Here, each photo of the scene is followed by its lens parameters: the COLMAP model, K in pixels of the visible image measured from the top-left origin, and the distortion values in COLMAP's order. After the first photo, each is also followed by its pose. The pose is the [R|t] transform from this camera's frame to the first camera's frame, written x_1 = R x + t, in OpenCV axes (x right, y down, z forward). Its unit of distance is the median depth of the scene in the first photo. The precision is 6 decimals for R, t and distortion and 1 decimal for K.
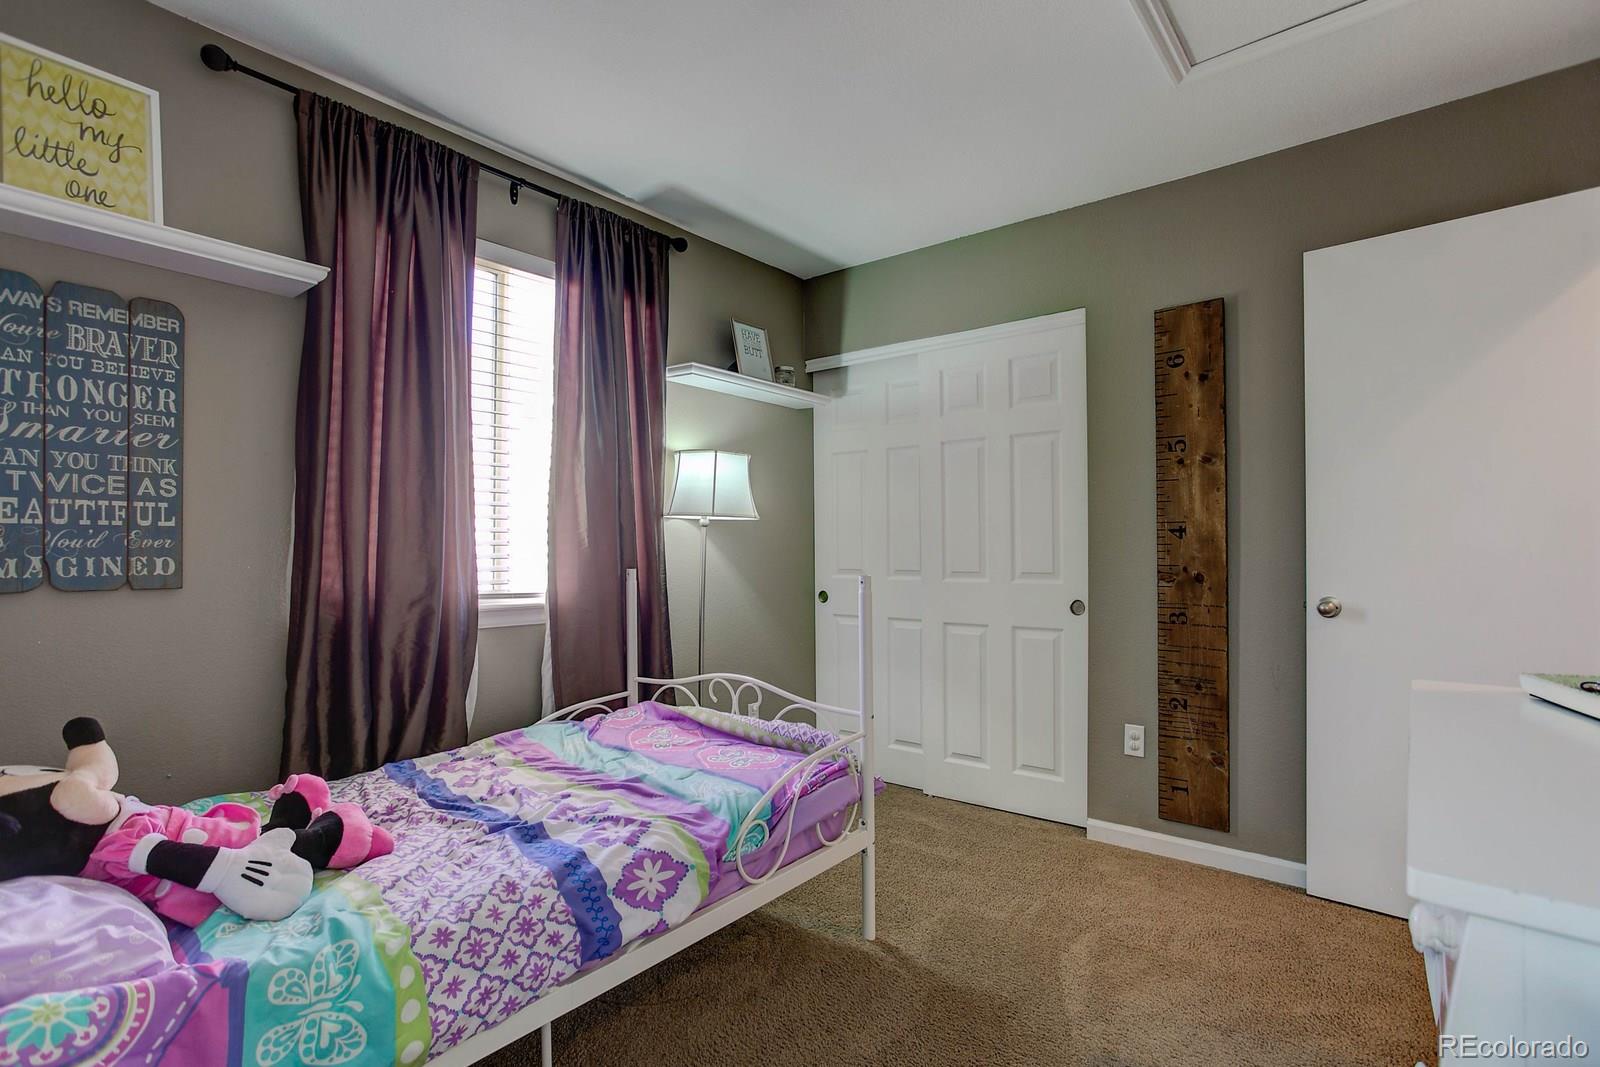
lens RADIAL K [[806.2, 0, 795.5], [0, 806.2, 538.9], [0, 0, 1]] dist [-0.035735, 0.032814]
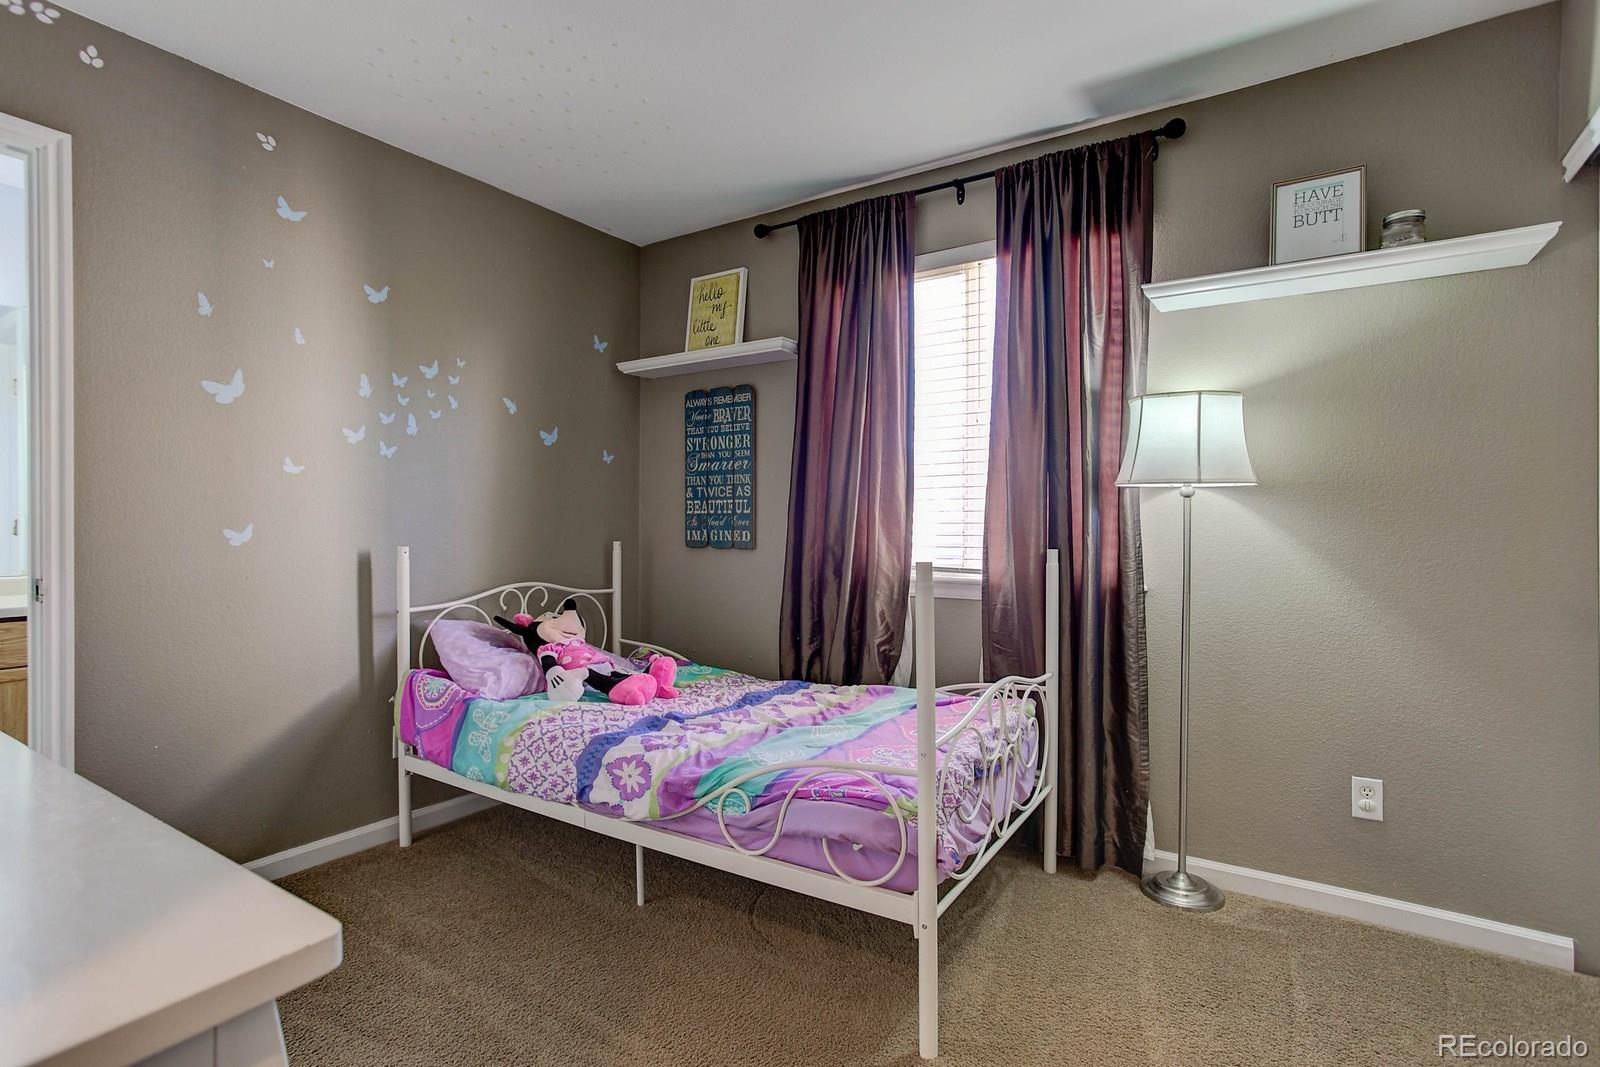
lens RADIAL K [[792.5, 0, 797.1], [0, 792.5, 524.1], [0, 0, 1]] dist [-0.055959, 0.041156]
pose [[0.091648, 0.002244, -0.995789, 0.950471], [0.012451, 0.999917, 0.003400, 0.003889], [0.995714, -0.012711, 0.091613, 0.959353]]
